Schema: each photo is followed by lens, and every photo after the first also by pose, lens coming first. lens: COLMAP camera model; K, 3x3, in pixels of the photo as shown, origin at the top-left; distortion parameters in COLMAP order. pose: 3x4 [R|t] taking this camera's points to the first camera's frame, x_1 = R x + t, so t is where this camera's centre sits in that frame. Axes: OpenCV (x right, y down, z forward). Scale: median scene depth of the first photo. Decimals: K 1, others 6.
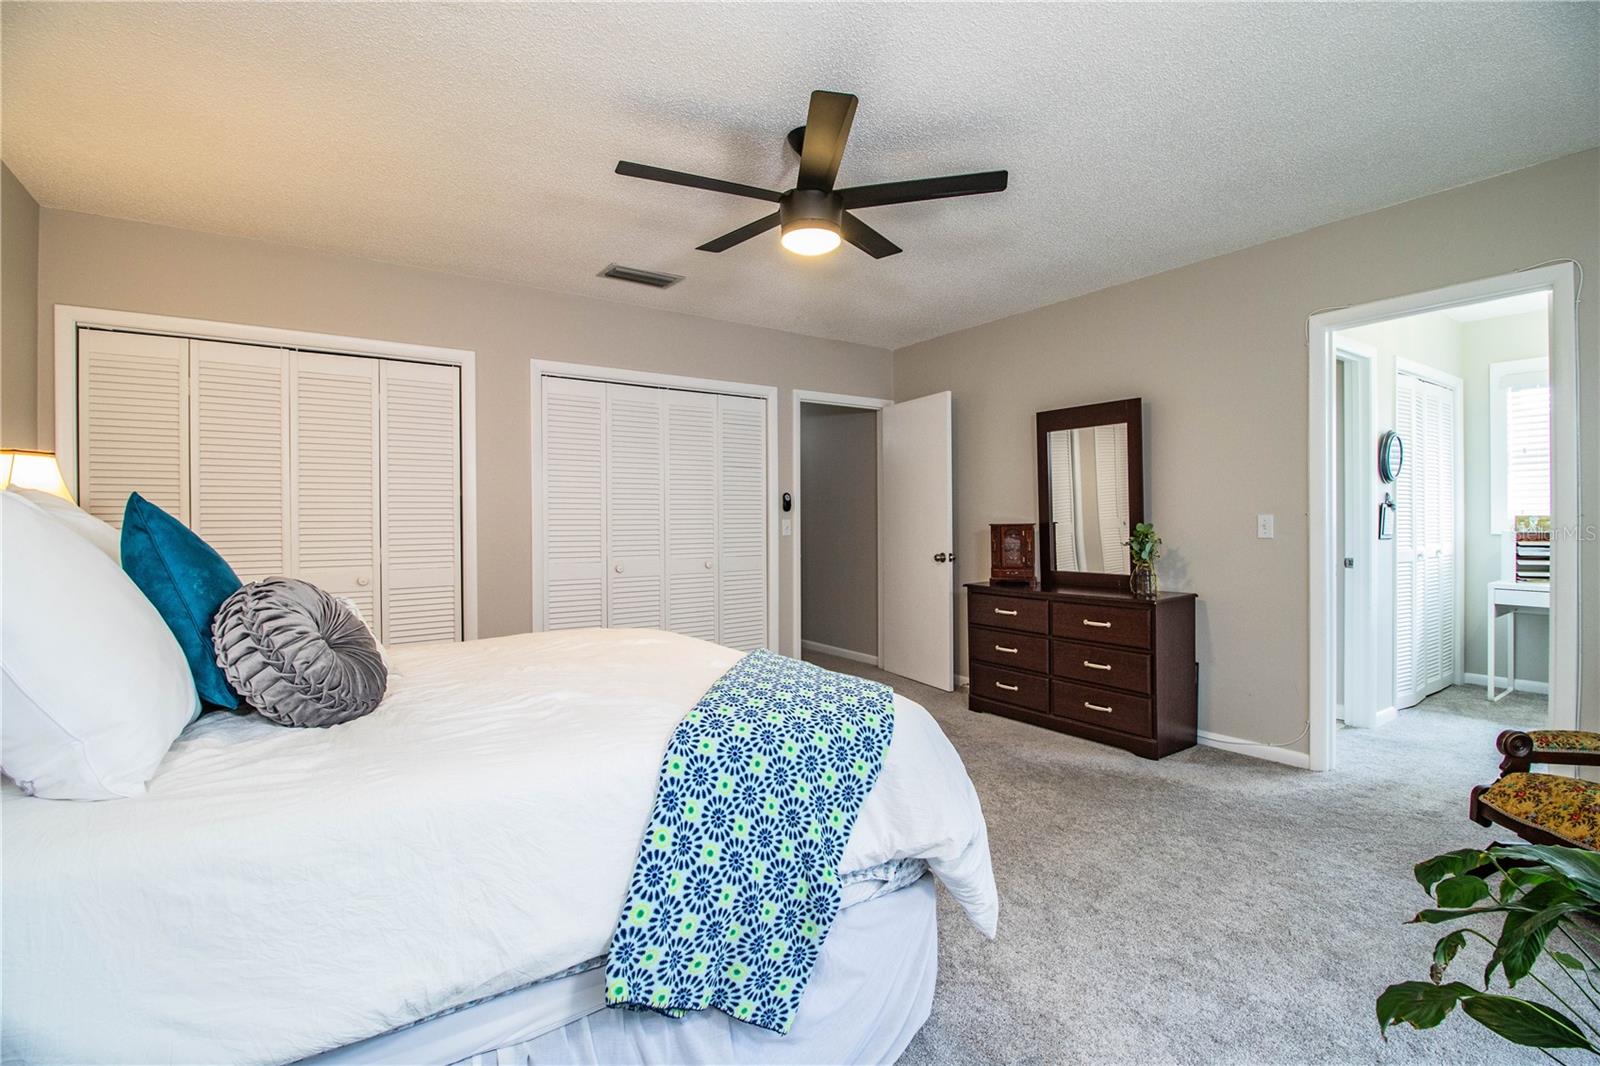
lens RADIAL K [[737.1, 0, 808.3], [0, 737.1, 522.9], [0, 0, 1]] dist [0.005328, -0.016139]
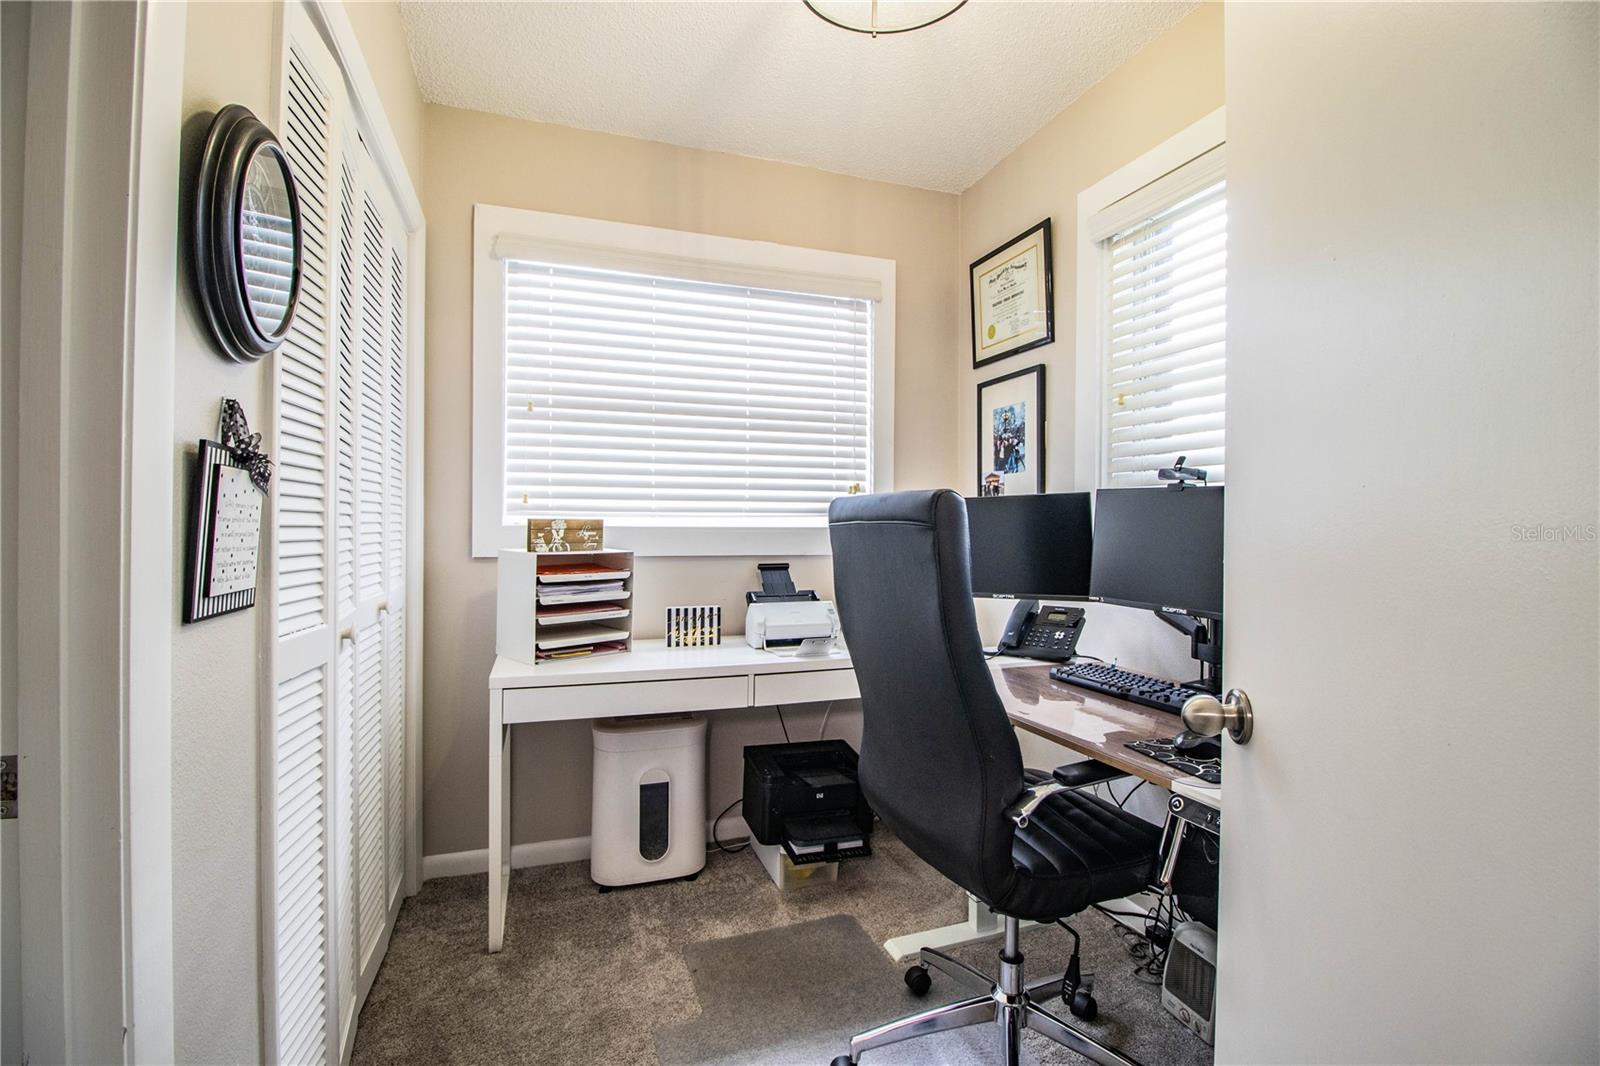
lens RADIAL K [[737.1, 0, 808.3], [0, 737.1, 522.9], [0, 0, 1]] dist [0.005328, -0.016139]
pose [[0.278935, 0.011524, 0.960241, 0.628317], [-0.004209, 0.999933, -0.010778, -0.003485], [-0.960301, -0.001035, 0.278965, 0.777955]]
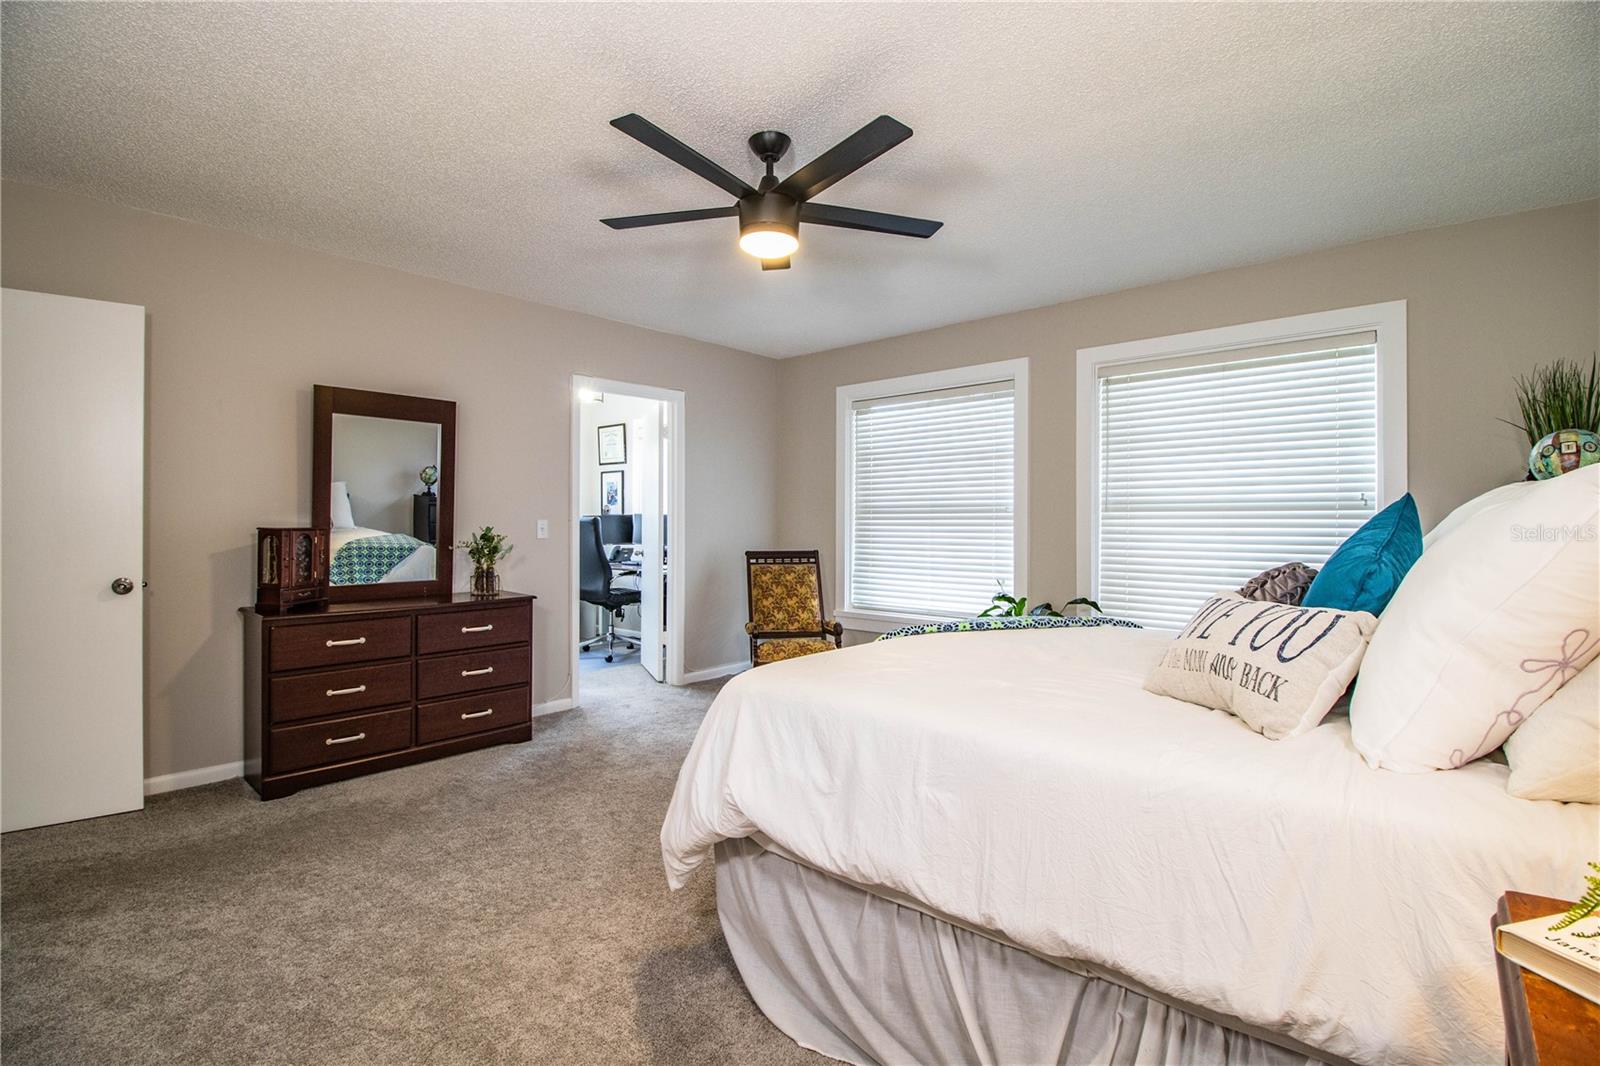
lens RADIAL K [[737.1, 0, 808.3], [0, 737.1, 522.9], [0, 0, 1]] dist [0.005328, -0.016139]
pose [[-0.225663, 0.007879, 0.974173, -0.612260], [0.004873, 0.999964, -0.006958, 0.004045], [-0.974193, 0.003177, -0.225694, 0.728244]]
